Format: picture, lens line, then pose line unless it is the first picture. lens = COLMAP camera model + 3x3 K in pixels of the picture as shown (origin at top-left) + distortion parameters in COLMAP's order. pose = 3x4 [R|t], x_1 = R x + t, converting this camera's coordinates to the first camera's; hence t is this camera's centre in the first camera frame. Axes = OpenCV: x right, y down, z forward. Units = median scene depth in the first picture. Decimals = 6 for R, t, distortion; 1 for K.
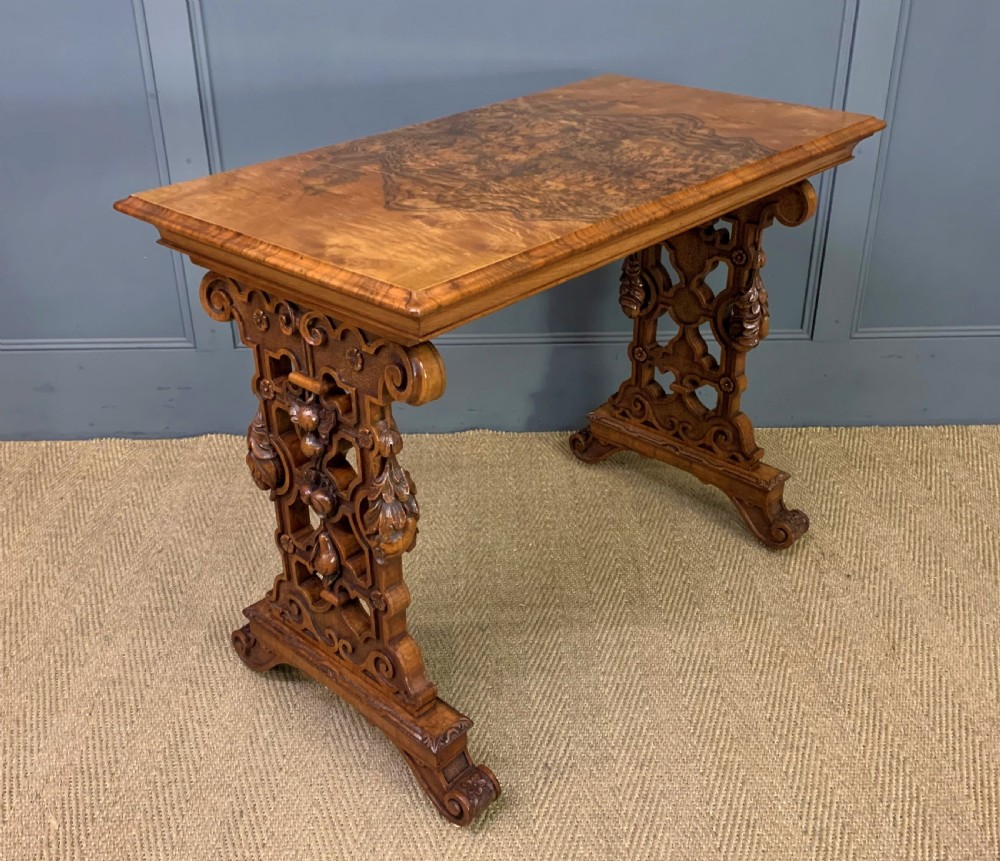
lens RADIAL K [[1092.8, 0, 511.3], [0, 1092.8, 381.2], [0, 0, 1]] dist [0.019565, -0.026780]
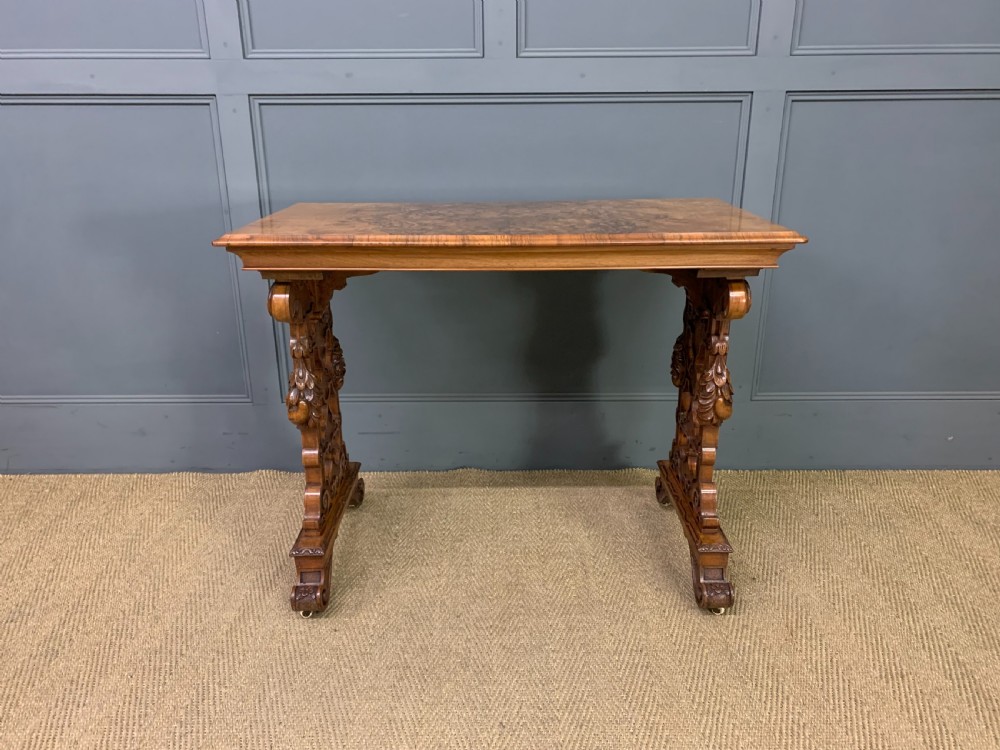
lens RADIAL K [[773.3, 0, 500.0], [0, 773.3, 375.0], [0, 0, 1]] dist [0.004445, 0.010689]
pose [[0.999711, 0.008130, -0.022603, 0.042170], [-0.011075, 0.991004, -0.133371, 0.078431], [0.021316, 0.133583, 0.990808, 0.102066]]
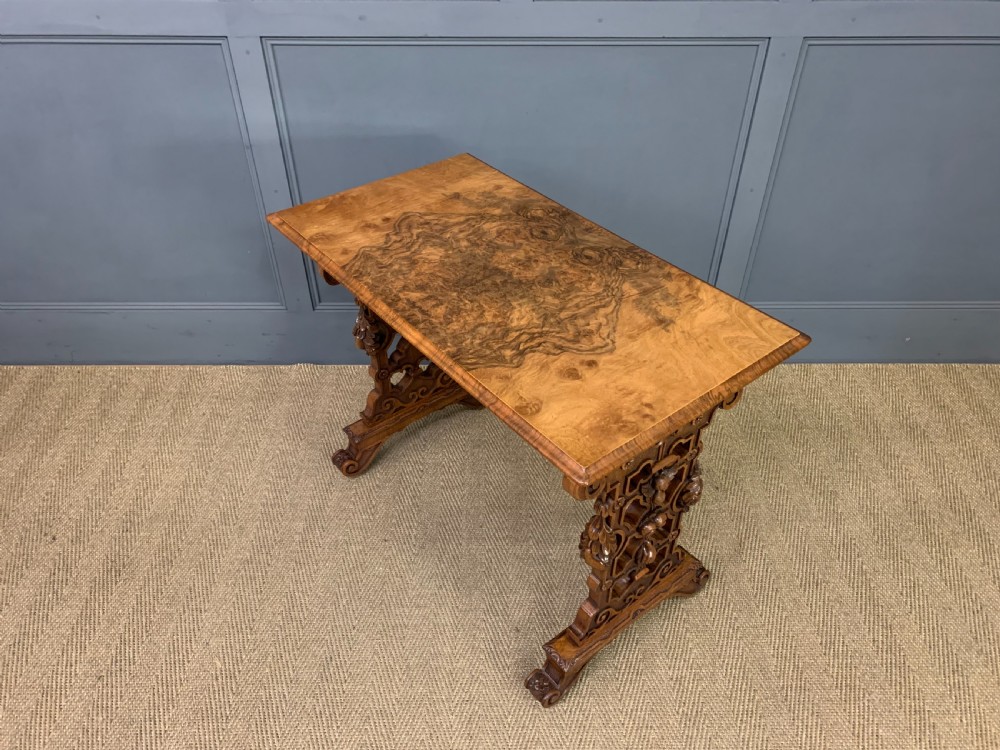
lens RADIAL K [[771.6, 0, 506.2], [0, 771.6, 373.8], [0, 0, 1]] dist [0.008063, 0.000808]
pose [[0.999850, 0.017102, -0.002754, 0.011410], [-0.015998, 0.972635, 0.231786, -0.258078], [0.006643, -0.231707, 0.972763, -0.027388]]
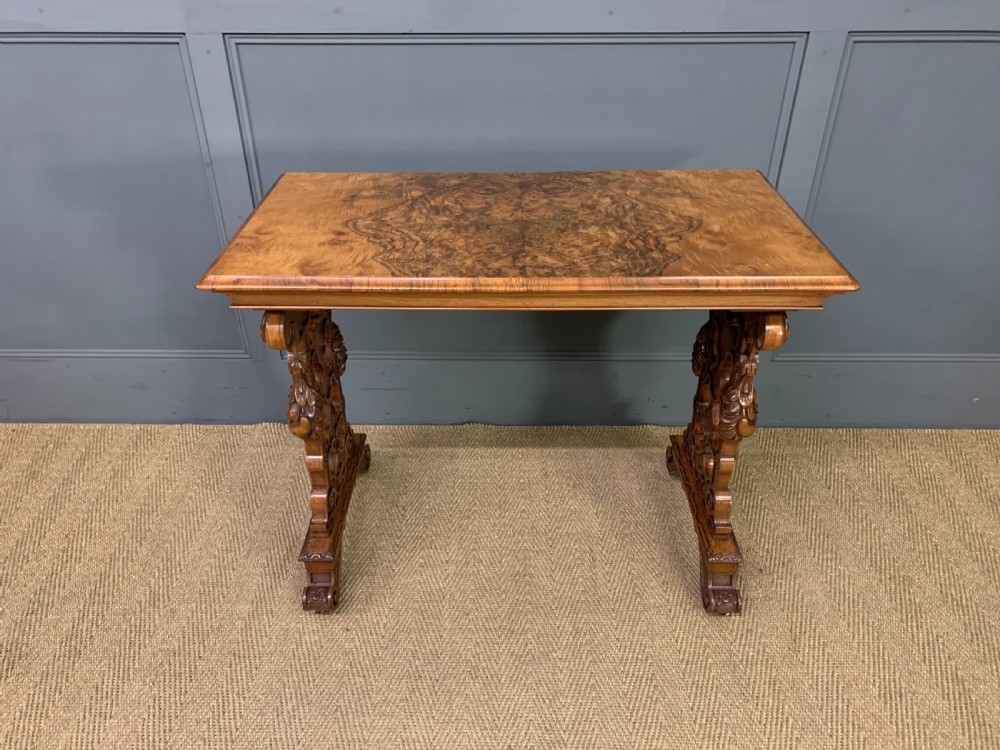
lens RADIAL K [[773.5, 0, 492.5], [0, 773.5, 380.3], [0, 0, 1]] dist [0.004884, 0.009718]
pose [[0.999253, 0.022764, -0.031220, 0.027376], [-0.019342, 0.994192, 0.105868, -0.143438], [0.033449, -0.105185, 0.993890, 0.151366]]
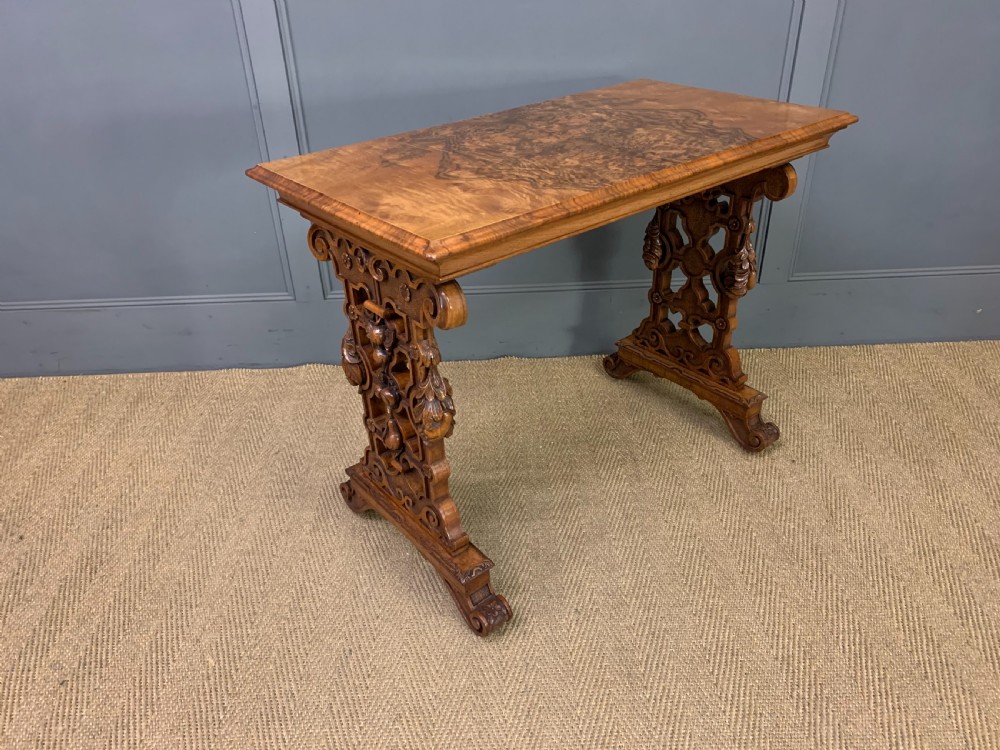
lens RADIAL K [[773.1, 0, 501.4], [0, 773.1, 370.2], [0, 0, 1]] dist [0.012940, -0.004723]
pose [[0.999701, -0.021920, -0.010807, -0.039085], [0.022628, 0.997263, 0.070393, -0.007735], [0.009235, -0.070617, 0.997461, 0.074264]]
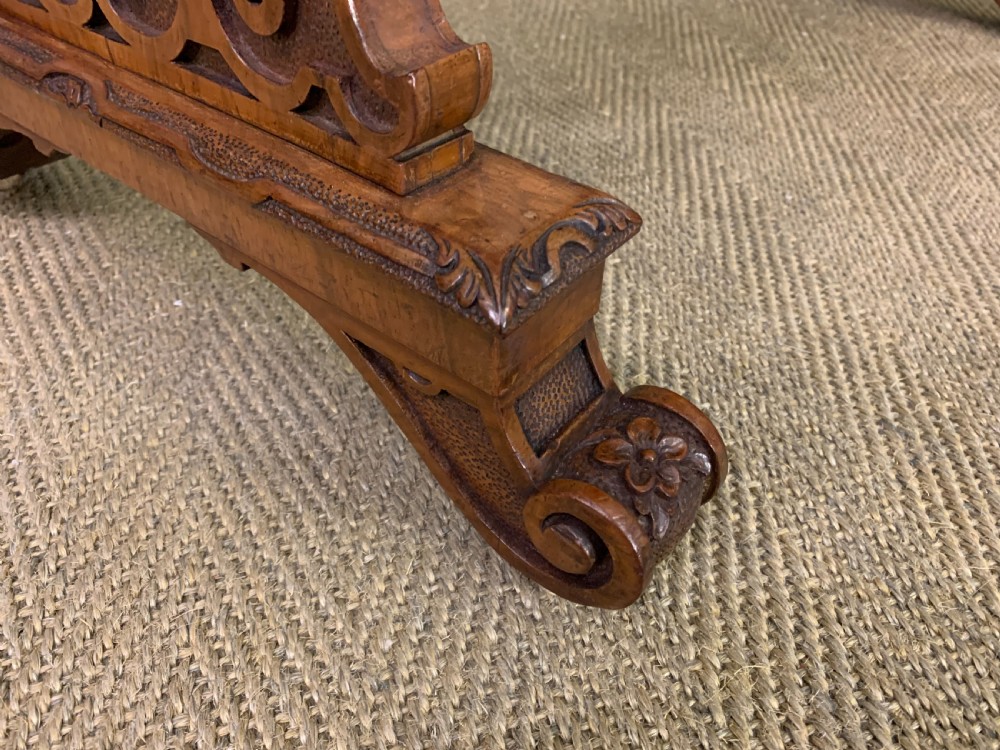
lens RADIAL K [[773.3, 0, 500.0], [0, 773.3, 375.0], [0, 0, 1]] dist [0.004445, 0.010689]
pose [[0.976159, -0.117502, 0.182502, -0.114797], [0.064766, 0.960177, 0.271783, 0.239114], [-0.207169, -0.253483, 0.944895, 0.729557]]
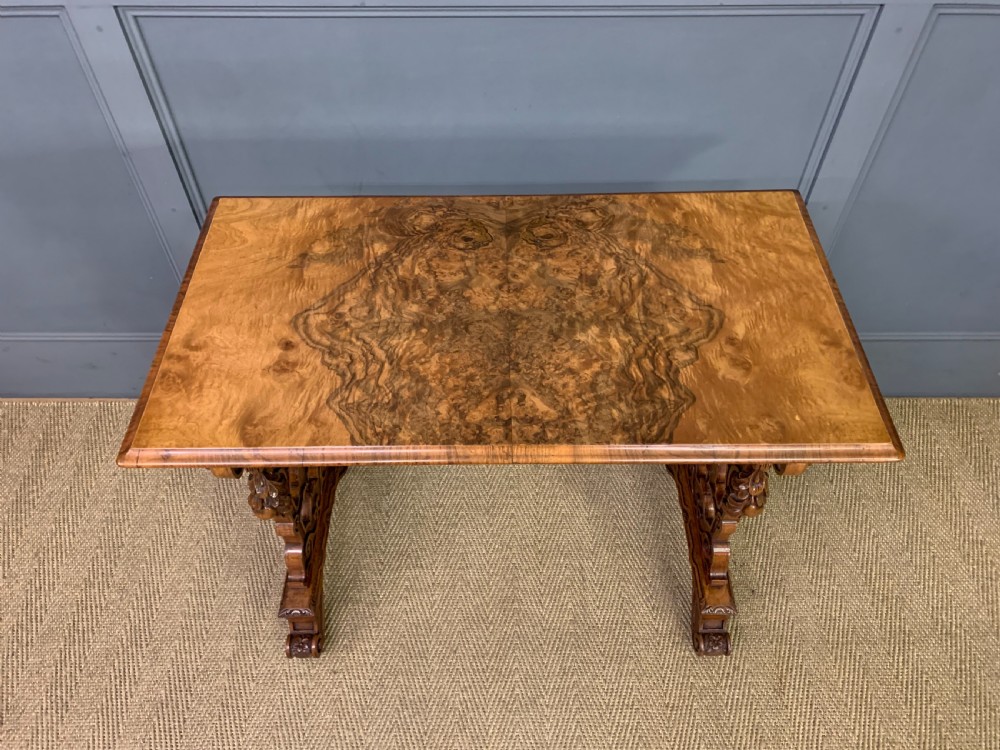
lens RADIAL K [[772.6, 0, 498.1], [0, 772.6, 379.8], [0, 0, 1]] dist [0.014862, -0.004650]
pose [[0.999722, 0.021243, -0.010228, 0.028747], [-0.015275, 0.914035, 0.405348, -0.441898], [0.017959, -0.405079, 0.914105, 0.336490]]
